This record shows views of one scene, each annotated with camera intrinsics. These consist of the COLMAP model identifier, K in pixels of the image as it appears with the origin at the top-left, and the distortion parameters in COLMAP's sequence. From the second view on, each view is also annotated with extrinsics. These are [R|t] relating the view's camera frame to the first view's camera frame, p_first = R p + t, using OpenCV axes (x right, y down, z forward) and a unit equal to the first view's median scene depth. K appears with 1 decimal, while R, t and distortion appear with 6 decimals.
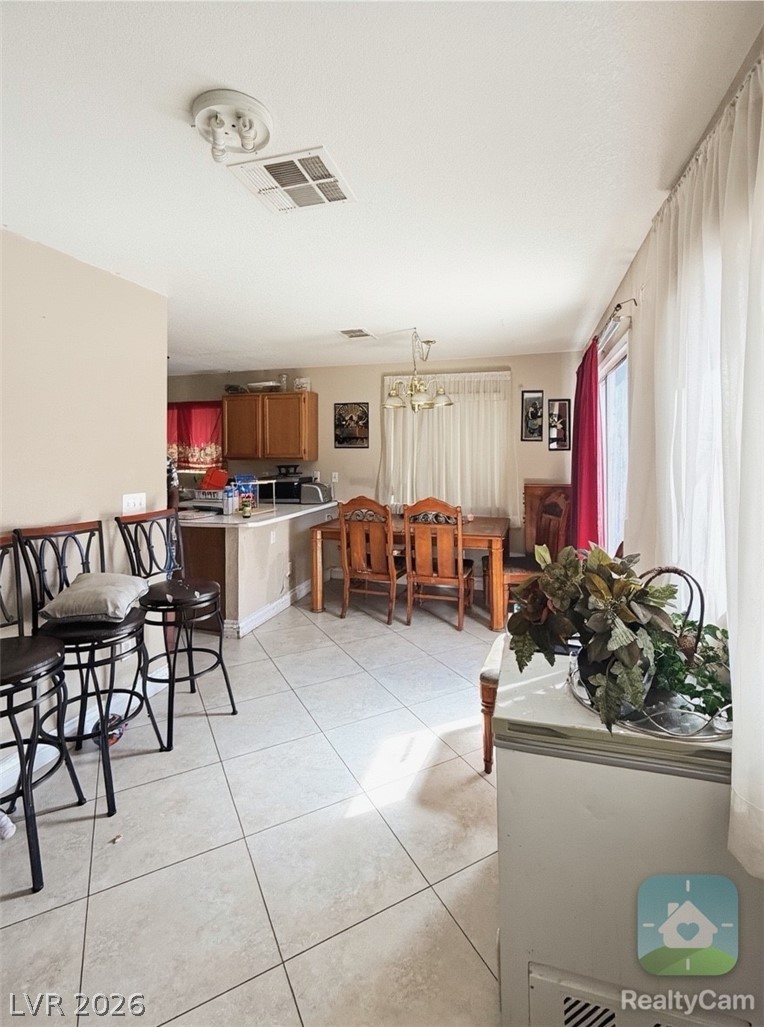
lens RADIAL K [[479.3, 0, 382.0], [0, 479.3, 513.5], [0, 0, 1]] dist [0.001361, 0.000180]
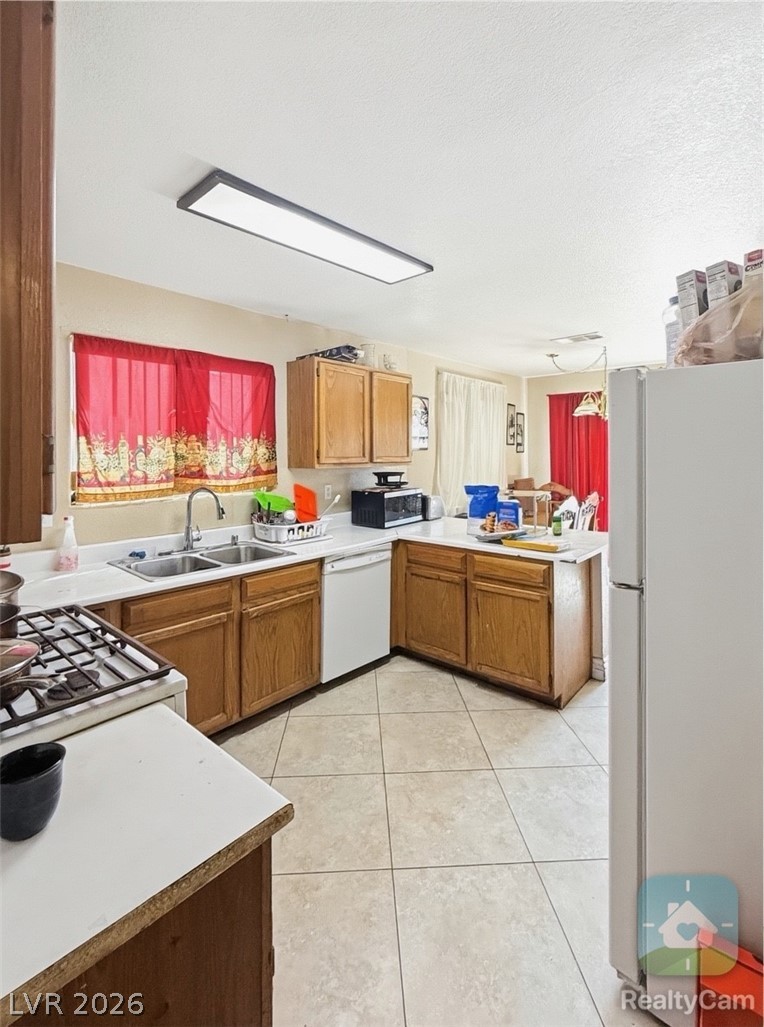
lens RADIAL K [[479.3, 0, 382.0], [0, 479.3, 513.5], [0, 0, 1]] dist [0.001361, 0.000180]
pose [[0.442089, -0.106010, 0.890685, -0.761486], [0.131097, 0.989965, 0.052757, -0.071878], [-0.887339, 0.093443, 0.451550, 0.625724]]
